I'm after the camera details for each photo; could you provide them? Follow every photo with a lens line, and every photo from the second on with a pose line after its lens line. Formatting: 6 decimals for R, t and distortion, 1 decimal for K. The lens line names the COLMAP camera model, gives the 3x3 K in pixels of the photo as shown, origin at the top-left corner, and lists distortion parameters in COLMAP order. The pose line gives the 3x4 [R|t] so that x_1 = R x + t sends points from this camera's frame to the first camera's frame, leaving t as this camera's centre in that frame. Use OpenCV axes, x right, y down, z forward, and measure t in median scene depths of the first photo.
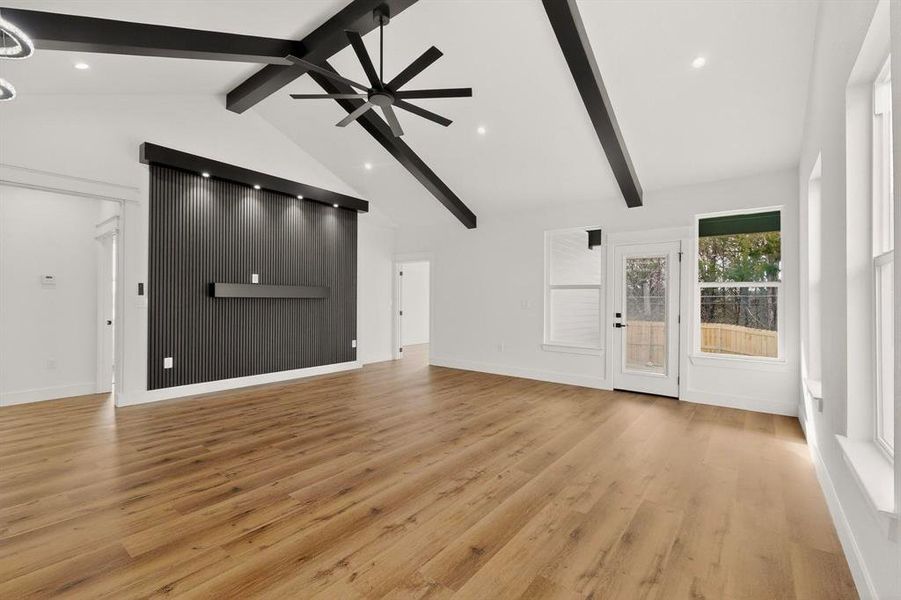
lens RADIAL K [[393.3, 0, 451.8], [0, 393.3, 297.1], [0, 0, 1]] dist [0.006520, -0.000689]
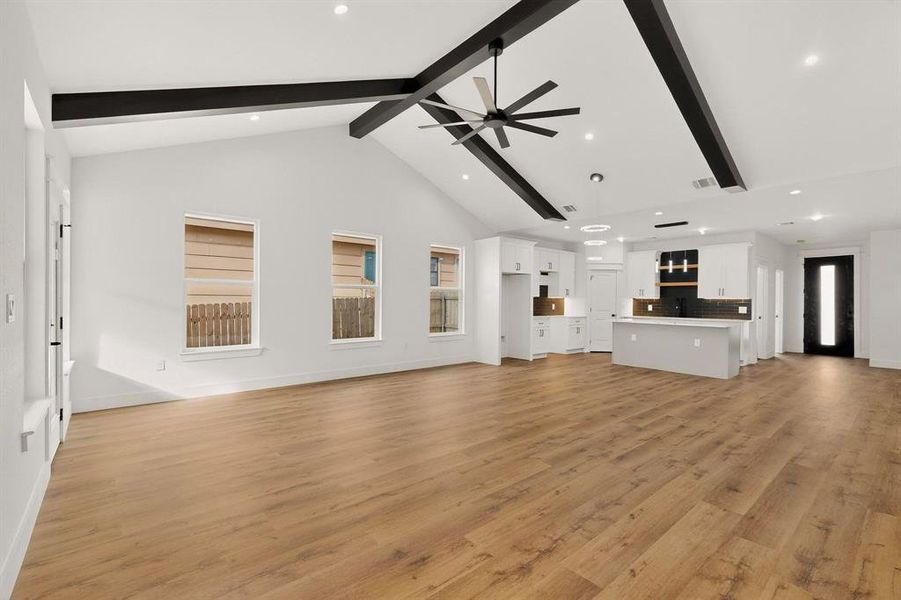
lens RADIAL K [[393.3, 0, 451.3], [0, 393.3, 299.8], [0, 0, 1]] dist [0.006520, -0.000689]
pose [[-0.979528, -0.015979, 0.200673, -0.218894], [-0.017703, 0.999820, -0.006799, 0.010983], [-0.200529, -0.010213, -0.979635, 1.602313]]
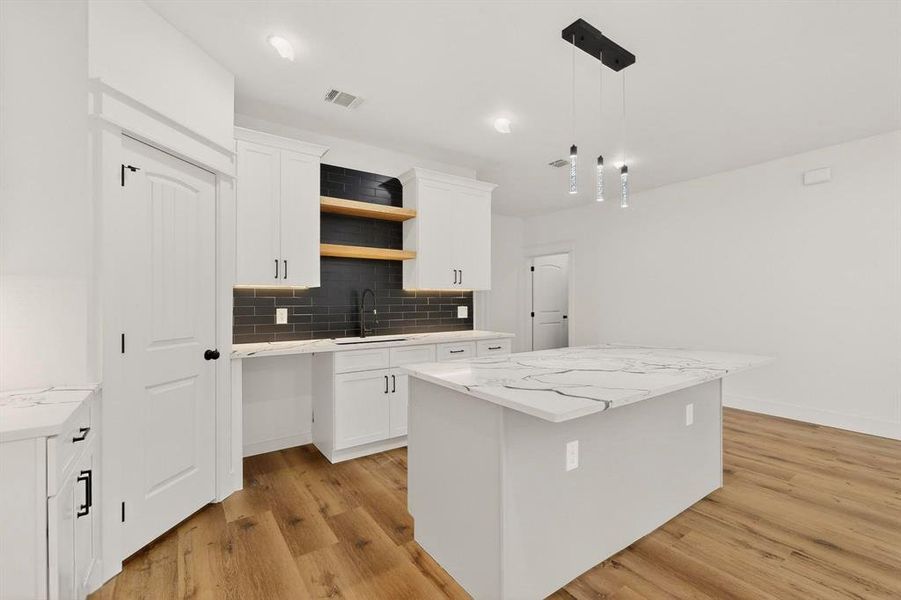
lens RADIAL K [[393.3, 0, 451.5], [0, 393.3, 298.8], [0, 0, 1]] dist [0.006520, -0.000689]
pose [[-0.294963, -0.006434, -0.955487, -0.243516], [0.005209, 0.999952, -0.008341, -0.002114], [0.955495, -0.007437, -0.294915, -0.110582]]
